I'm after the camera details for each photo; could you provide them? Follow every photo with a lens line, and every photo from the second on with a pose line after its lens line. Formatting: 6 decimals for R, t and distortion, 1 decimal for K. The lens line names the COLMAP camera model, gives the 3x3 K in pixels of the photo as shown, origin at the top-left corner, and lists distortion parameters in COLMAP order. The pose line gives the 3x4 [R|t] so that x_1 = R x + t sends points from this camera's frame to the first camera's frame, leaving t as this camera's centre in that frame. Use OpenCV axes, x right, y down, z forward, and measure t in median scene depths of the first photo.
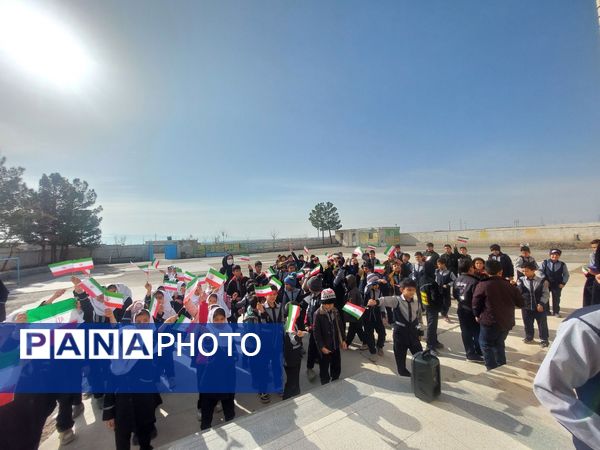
lens RADIAL K [[245.4, 0, 304.9], [0, 245.4, 226.5], [0, 0, 1]] dist [0.000605, -0.005875]
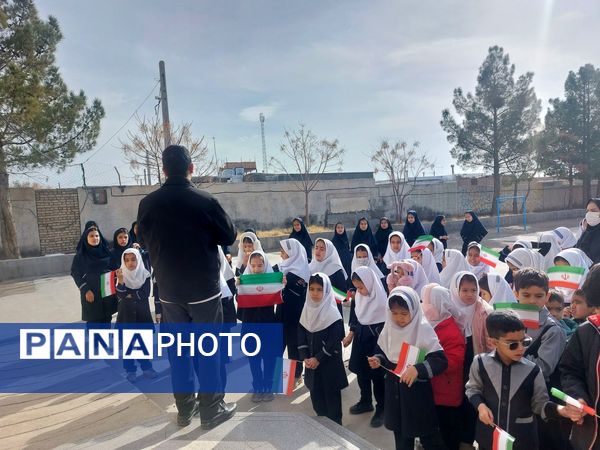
lens RADIAL K [[443.1, 0, 297.7], [0, 443.1, 222.7], [0, 0, 1]] dist [0.072406, -0.066347]
pose [[0.134855, 0.083574, -0.987335, 0.086270], [0.092417, 0.991032, 0.096510, 0.005906], [0.986546, -0.104261, 0.125922, 0.070336]]
